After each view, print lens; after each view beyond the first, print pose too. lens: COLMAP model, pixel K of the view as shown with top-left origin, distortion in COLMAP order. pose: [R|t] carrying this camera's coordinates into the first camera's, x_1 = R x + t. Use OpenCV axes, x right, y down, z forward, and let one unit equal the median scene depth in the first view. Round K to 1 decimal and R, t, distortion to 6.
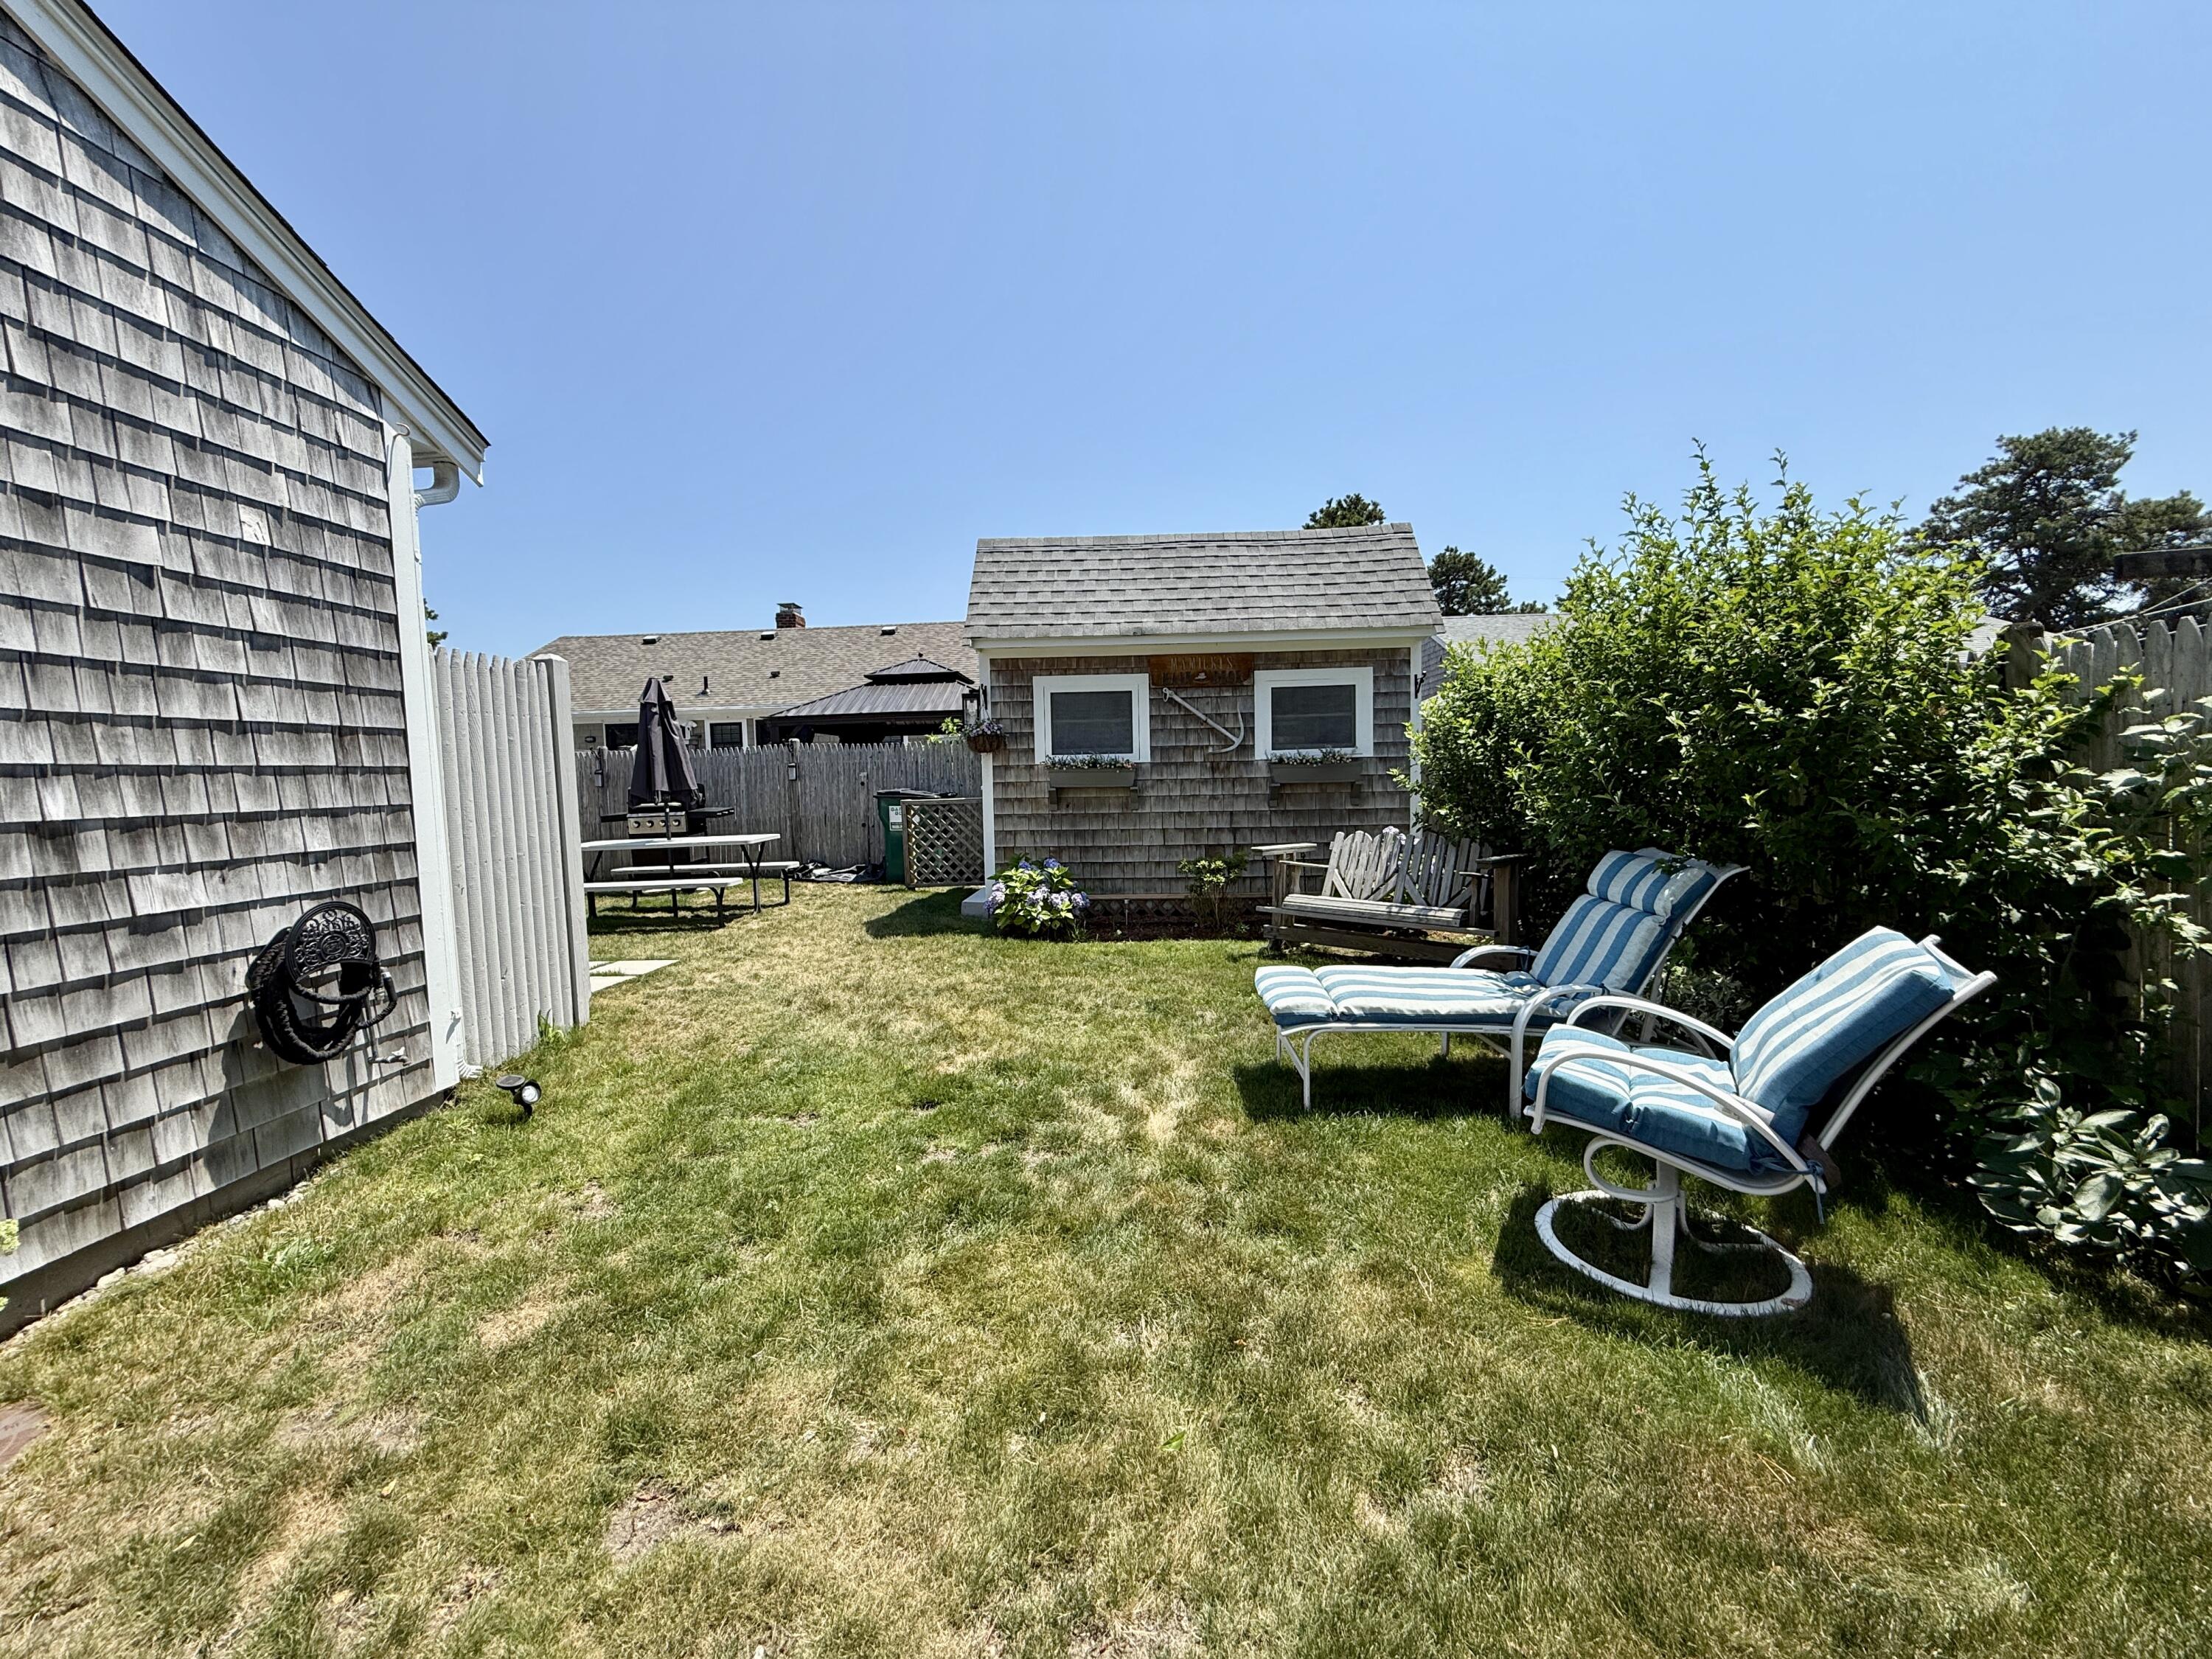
lens RADIAL K [[882.6, 0, 1115.2], [0, 882.6, 830.8], [0, 0, 1]] dist [-0.000663, 0.000347]
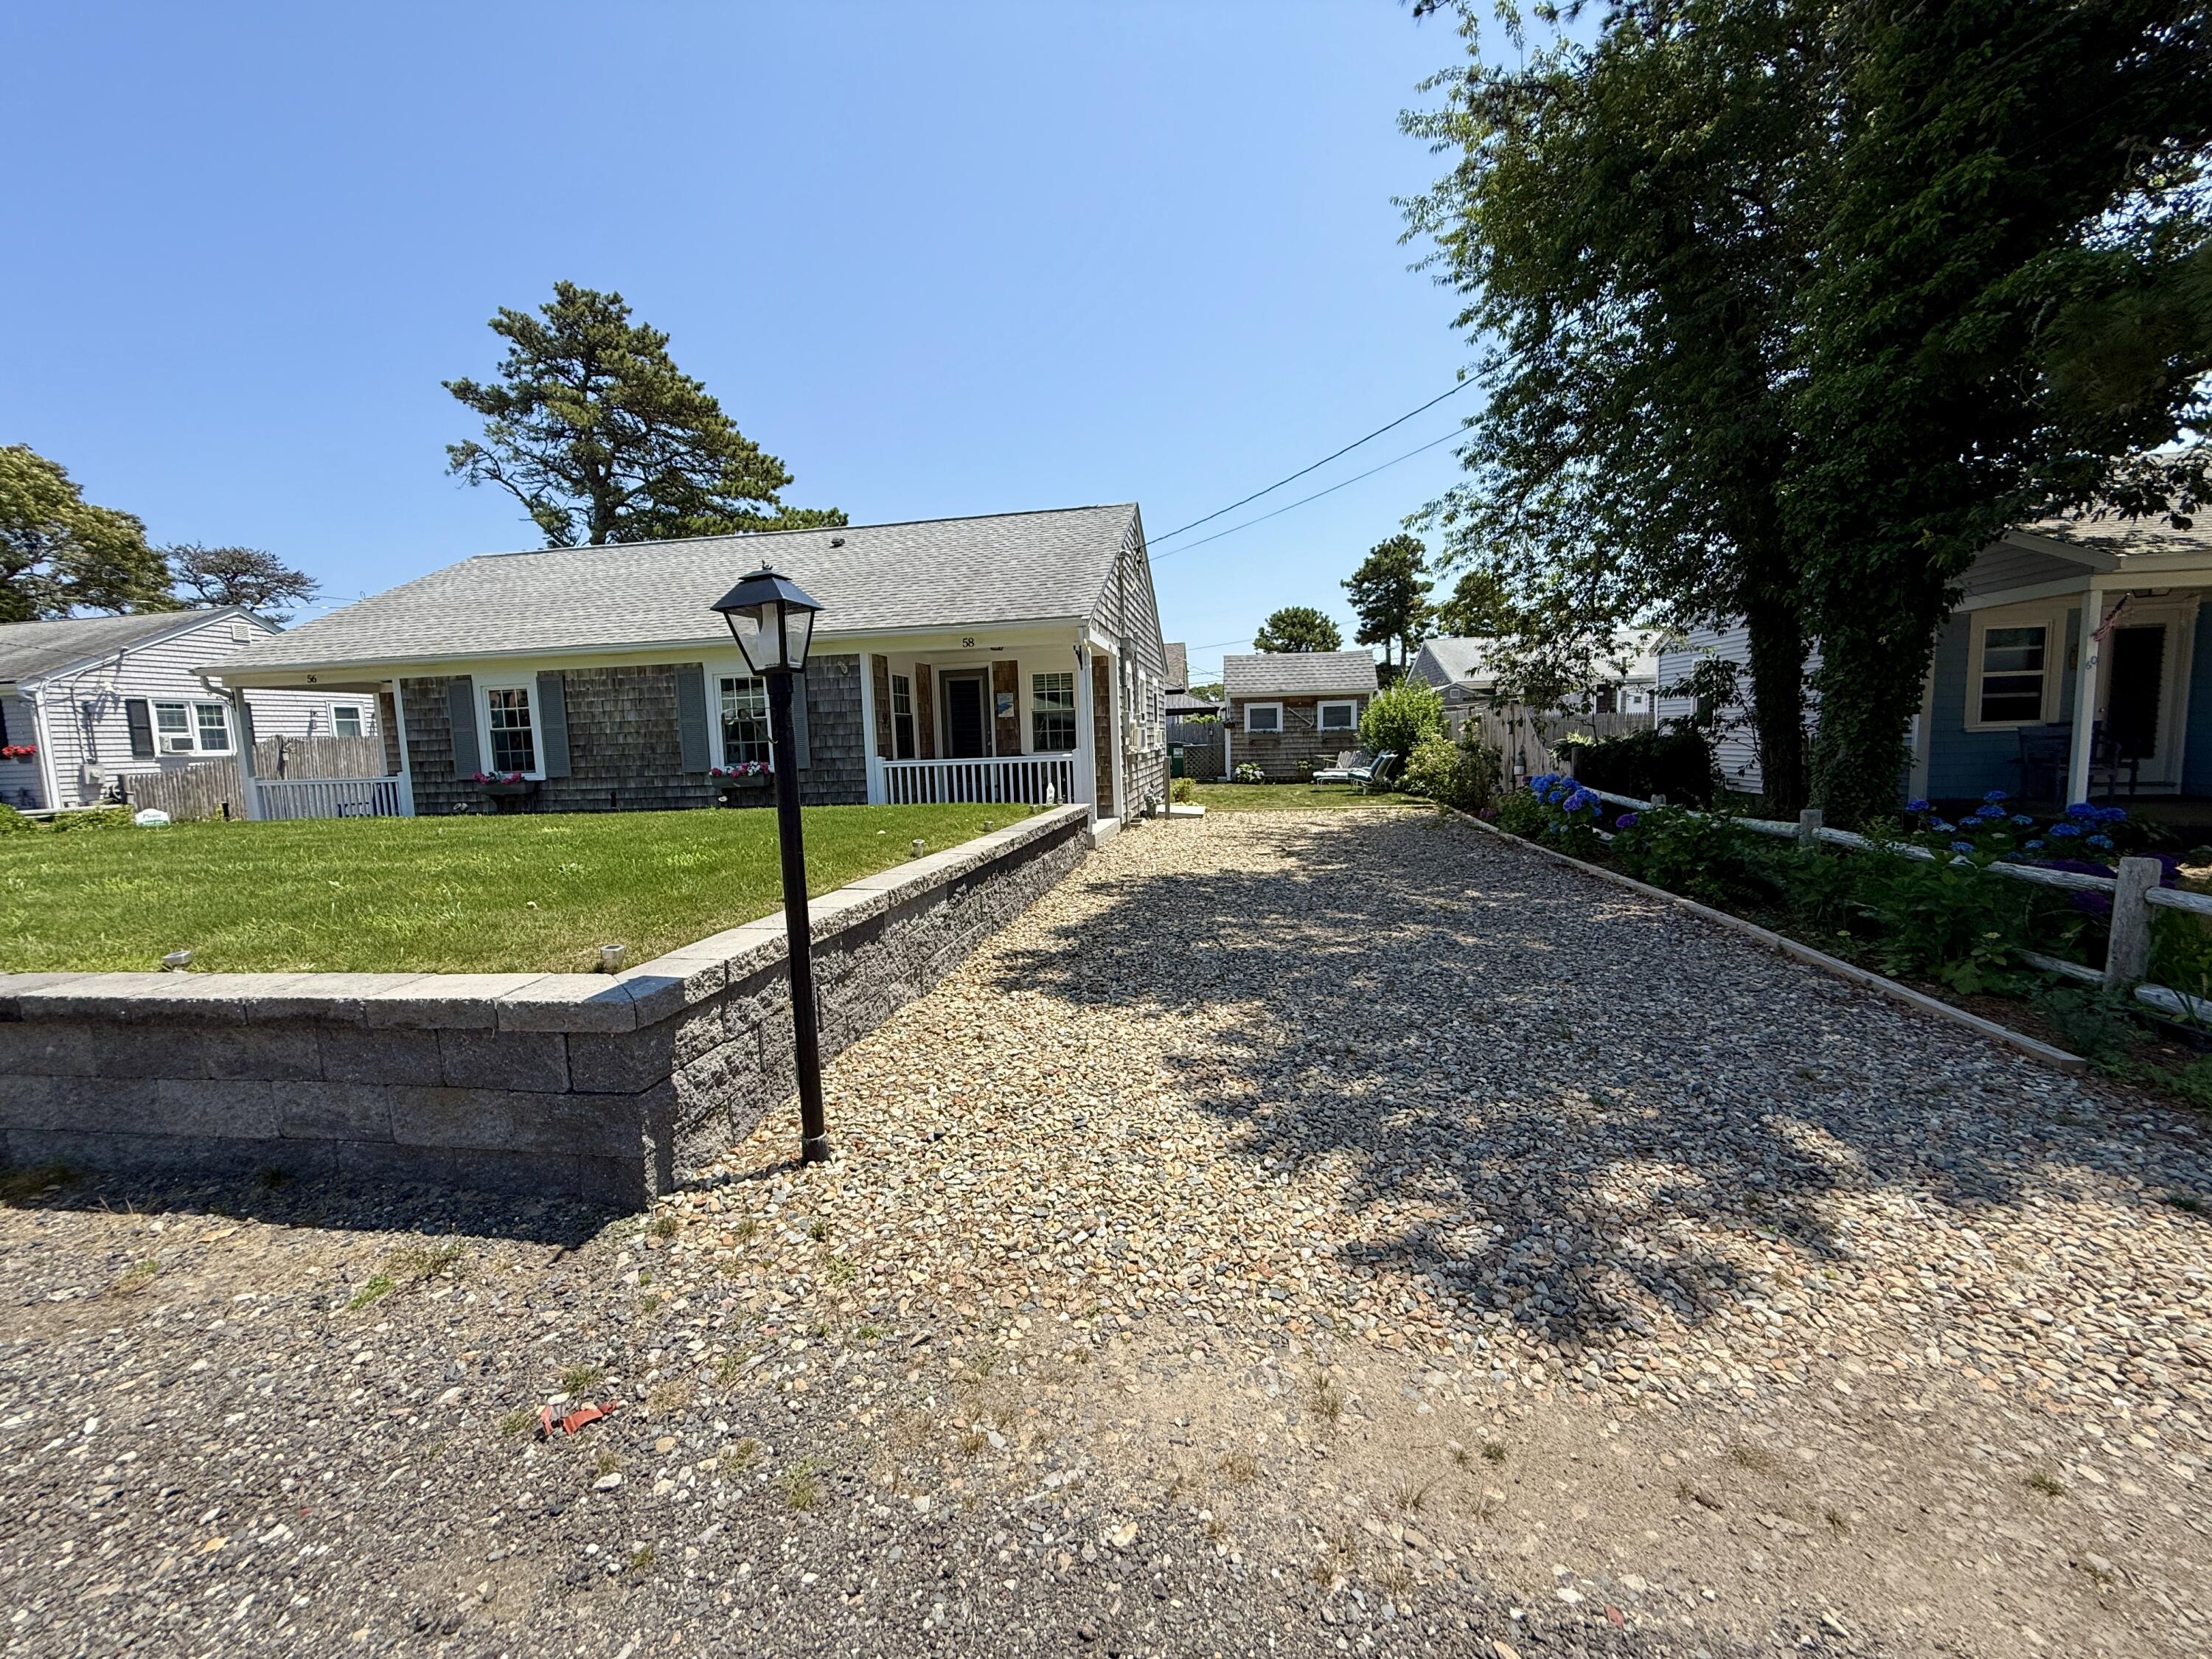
lens RADIAL K [[882.6, 0, 1098.7], [0, 882.6, 834.4], [0, 0, 1]] dist [-0.000663, 0.000347]
pose [[0.994548, 0.007649, -0.104000, -0.198978], [-0.002649, 0.998837, 0.048133, 0.096888], [0.104247, -0.047595, 0.993412, -1.543581]]
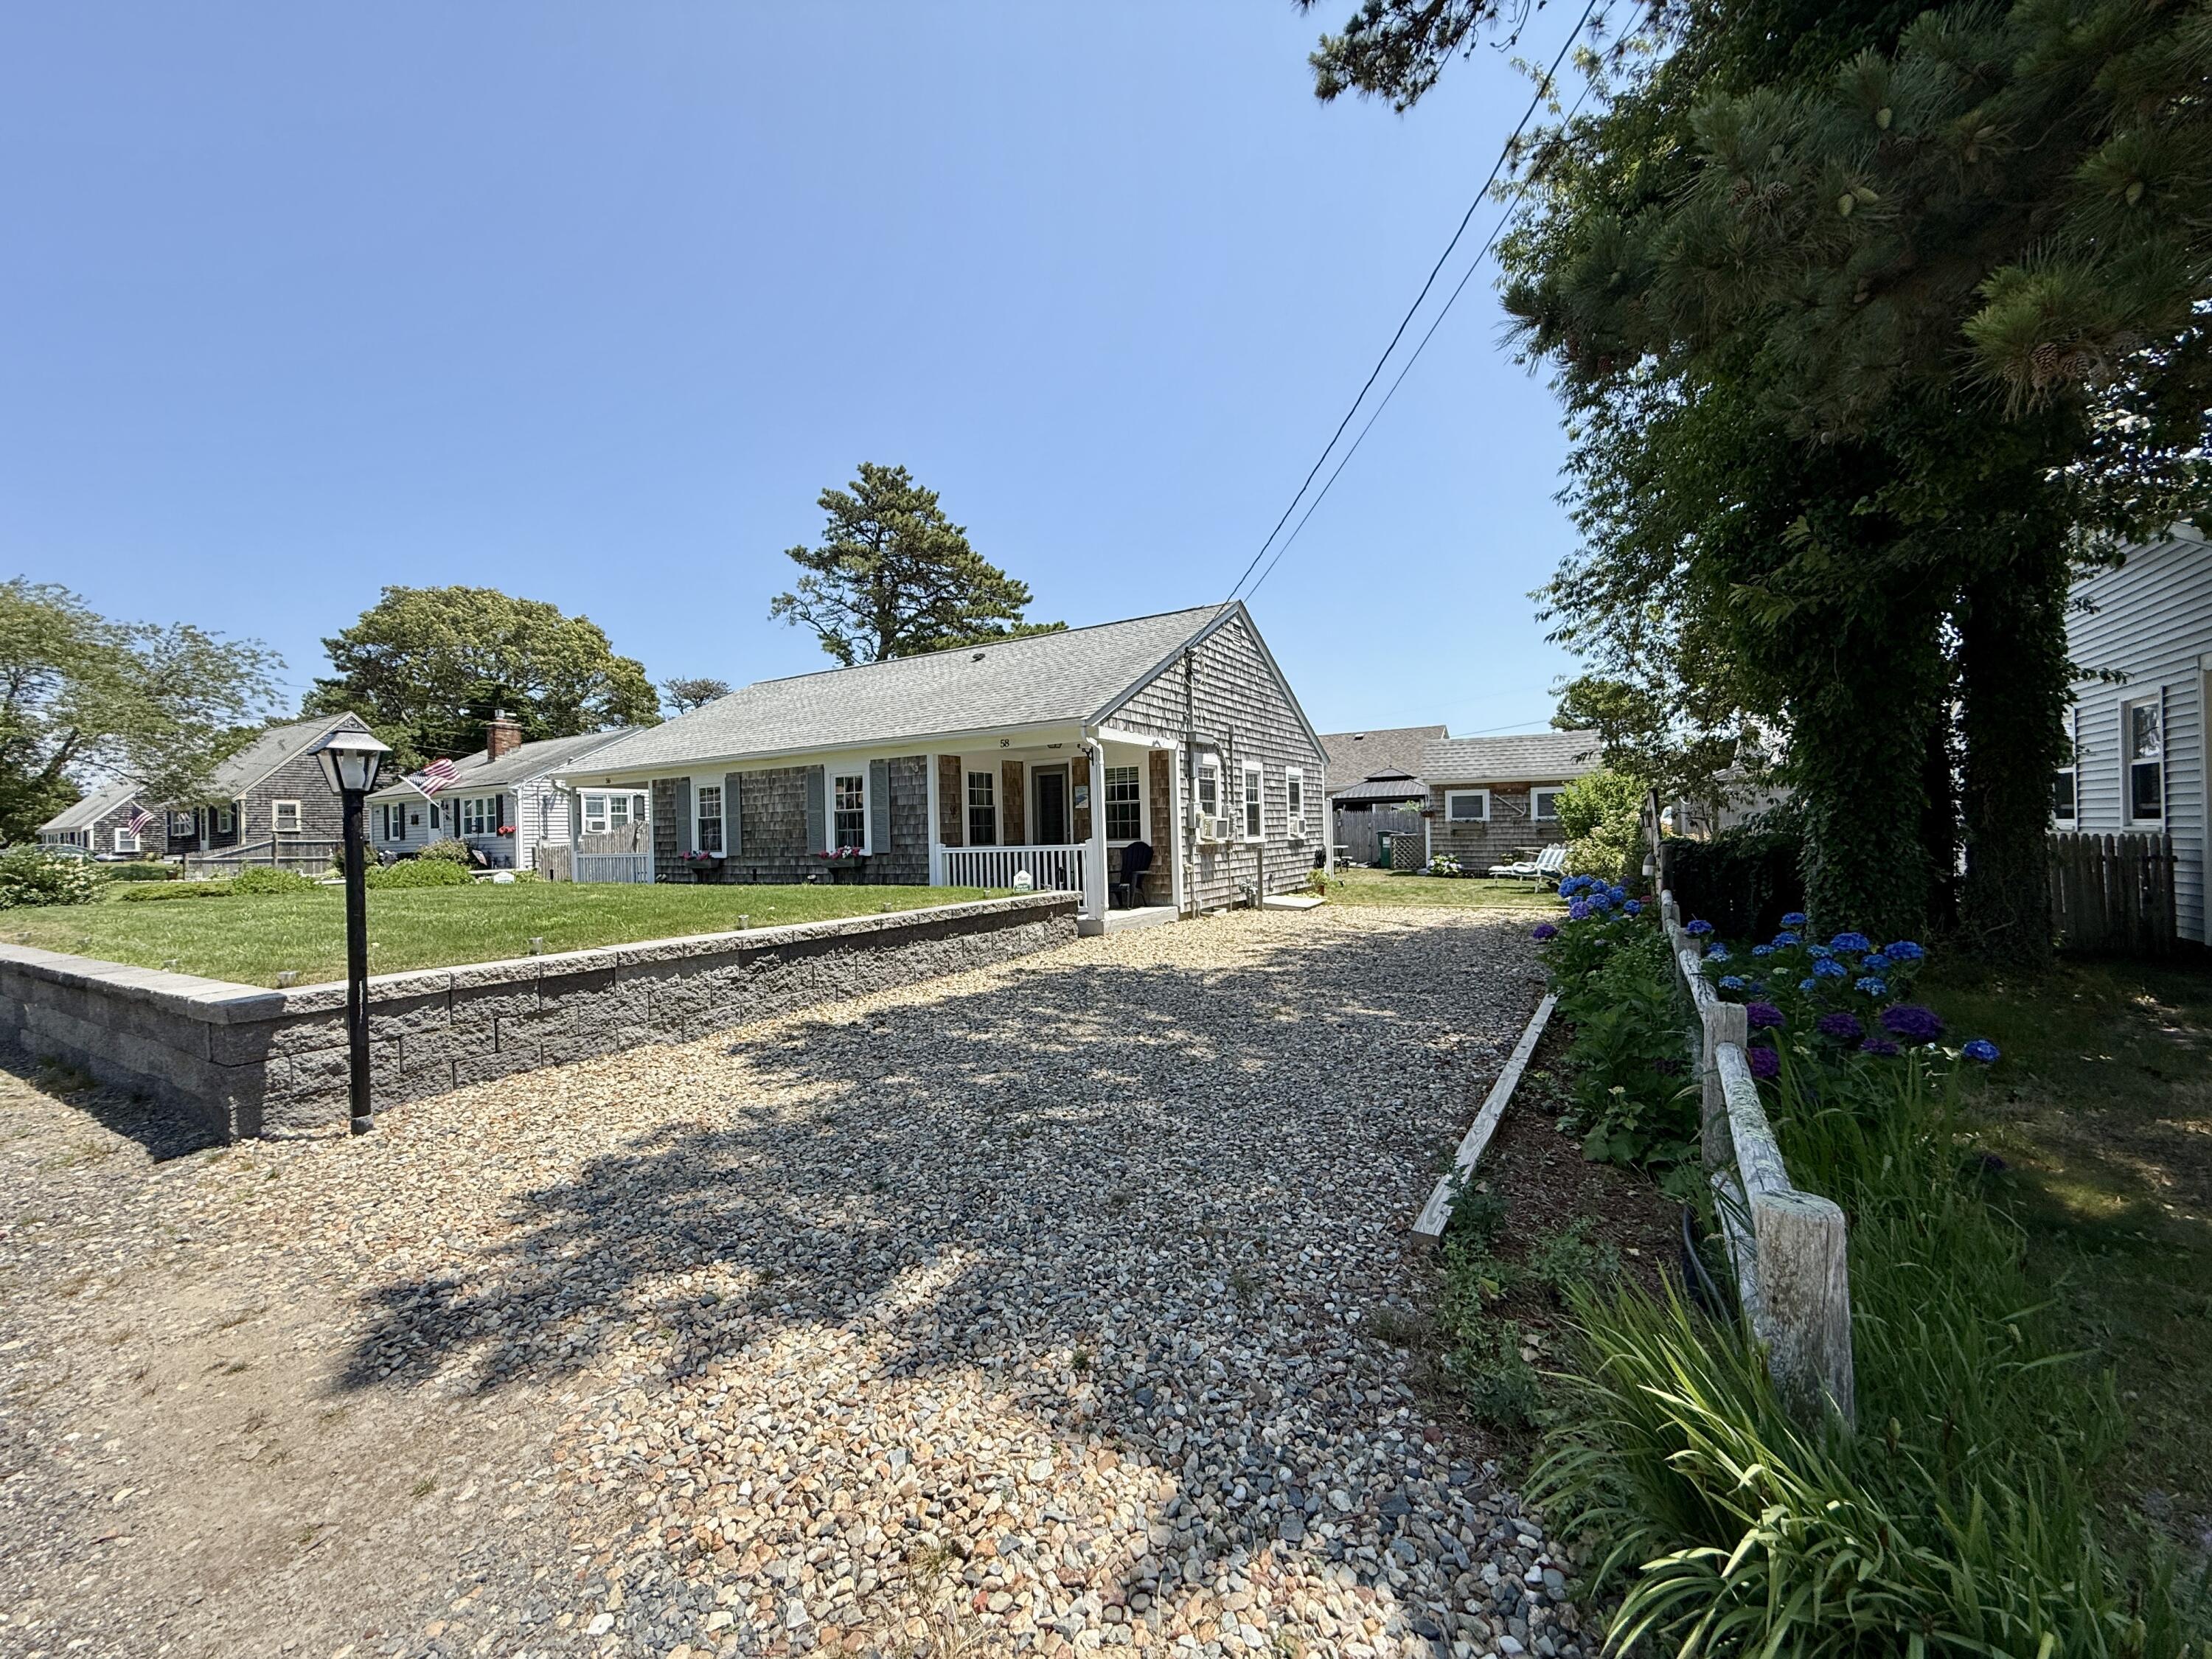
lens RADIAL K [[882.6, 0, 1106.1], [0, 882.6, 827.5], [0, 0, 1]] dist [-0.000663, 0.000347]
pose [[0.887173, 0.005503, -0.461404, 0.182971], [-0.031101, 0.998368, -0.047893, 0.084158], [0.460388, 0.056839, 0.885896, -1.480184]]
